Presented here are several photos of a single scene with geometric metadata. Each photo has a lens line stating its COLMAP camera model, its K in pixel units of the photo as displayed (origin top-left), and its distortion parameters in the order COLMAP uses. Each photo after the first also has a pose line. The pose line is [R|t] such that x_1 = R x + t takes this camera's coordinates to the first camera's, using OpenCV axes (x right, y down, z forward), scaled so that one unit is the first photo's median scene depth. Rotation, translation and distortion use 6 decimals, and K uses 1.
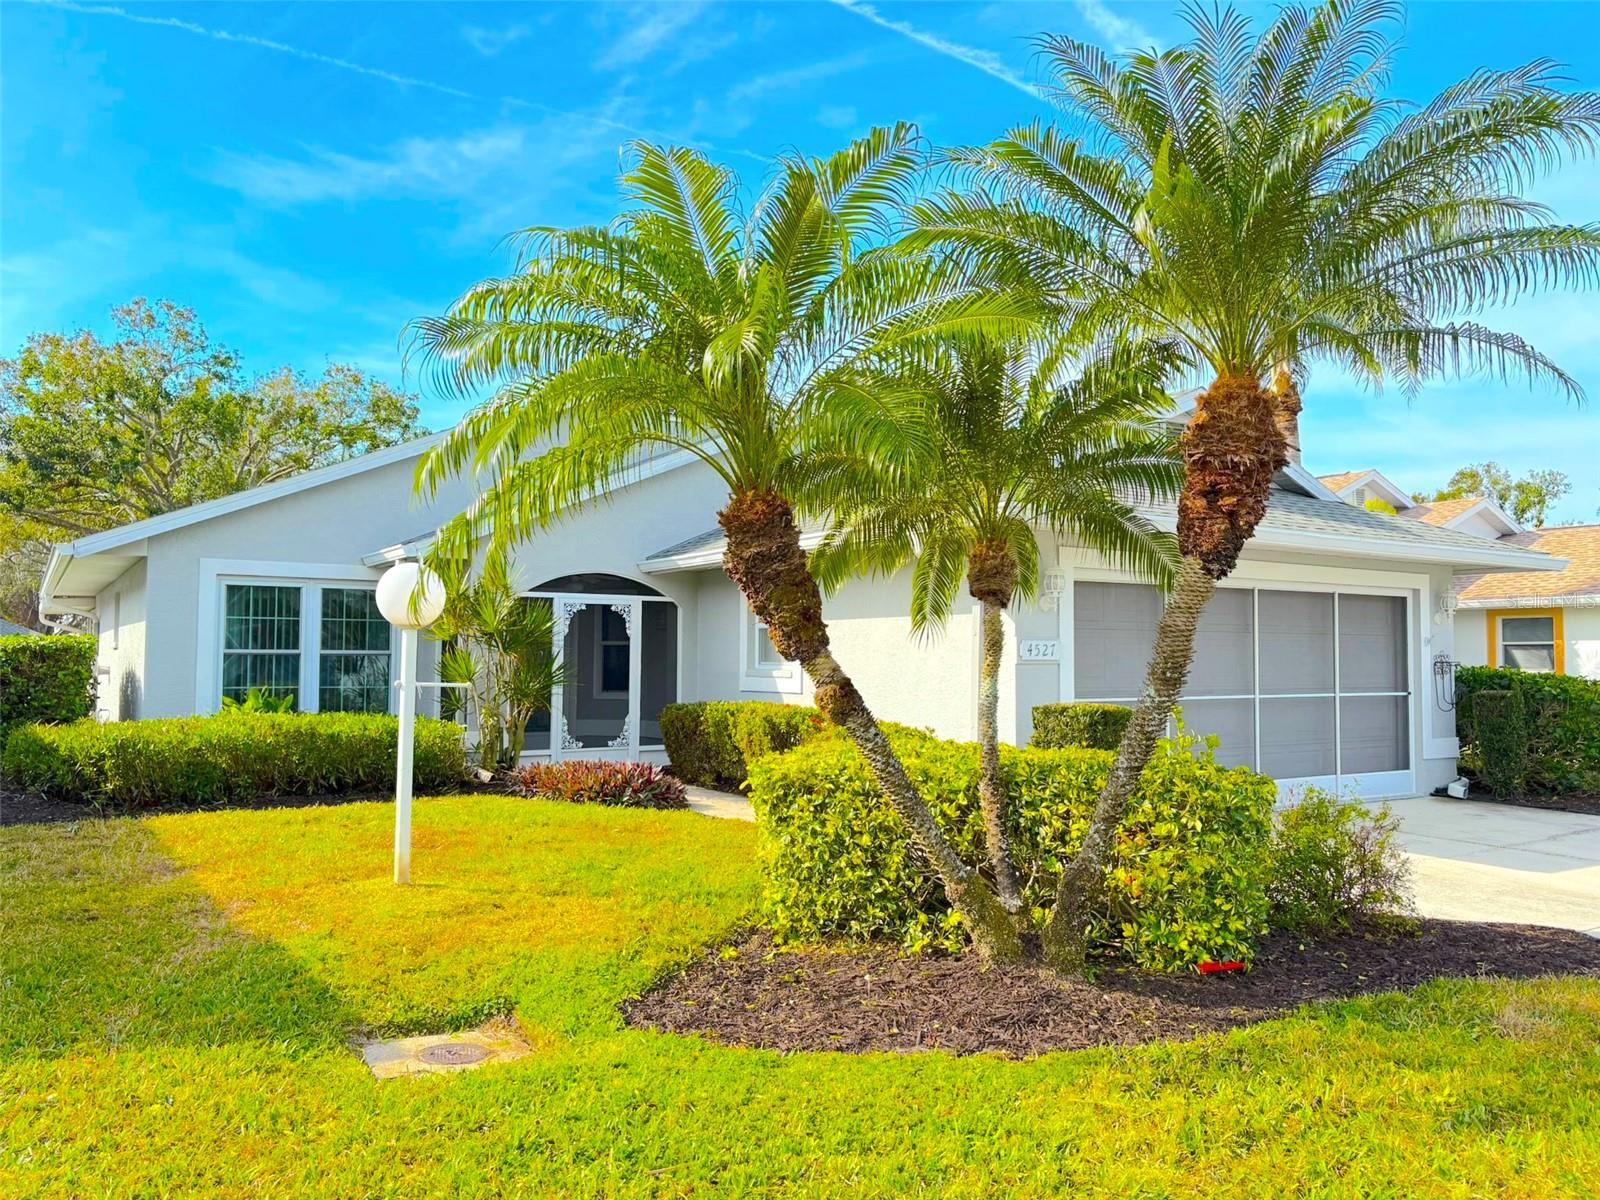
lens RADIAL K [[1187.5, 0, 829.1], [0, 1187.5, 601.0], [0, 0, 1]] dist [-0.008079, -0.003659]
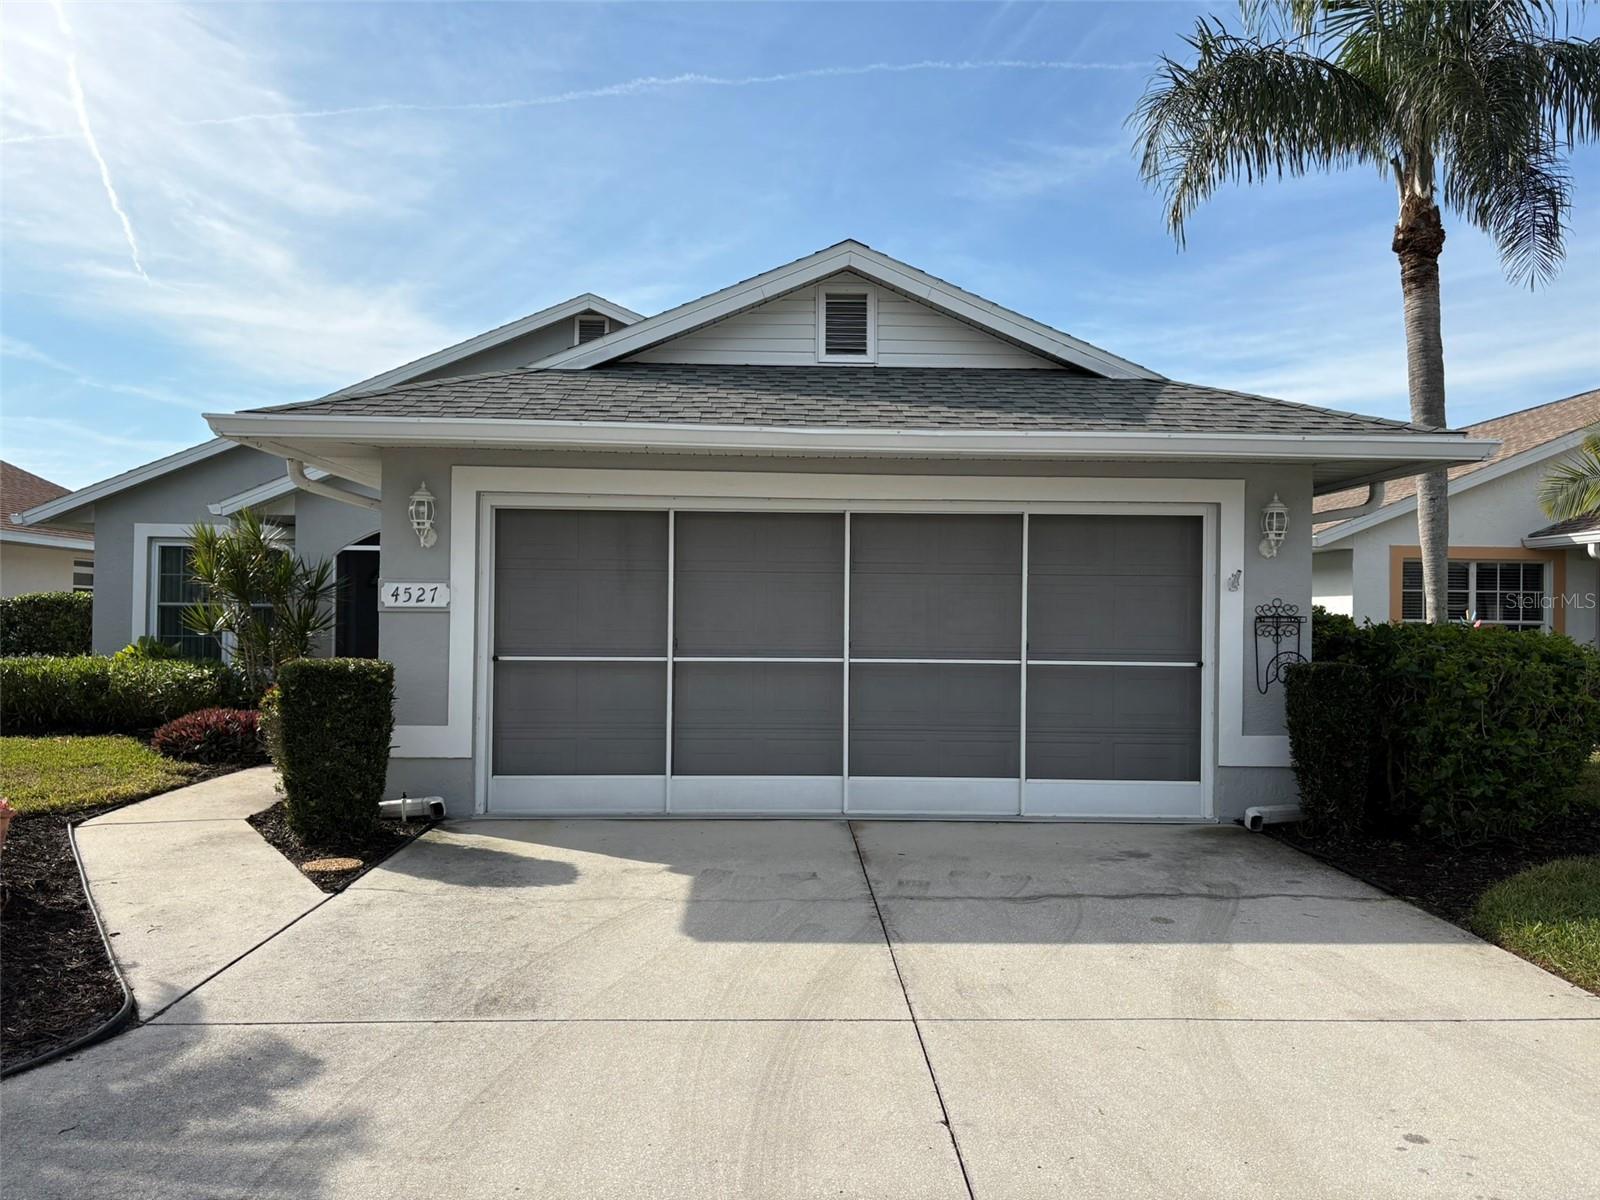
lens RADIAL K [[1187.5, 0, 829.1], [0, 1187.5, 601.0], [0, 0, 1]] dist [-0.008079, -0.003659]
pose [[0.825305, -0.004594, -0.564668, 0.686855], [0.020117, 0.999571, 0.021270, 0.025249], [0.564329, -0.028914, 0.825044, 0.346201]]
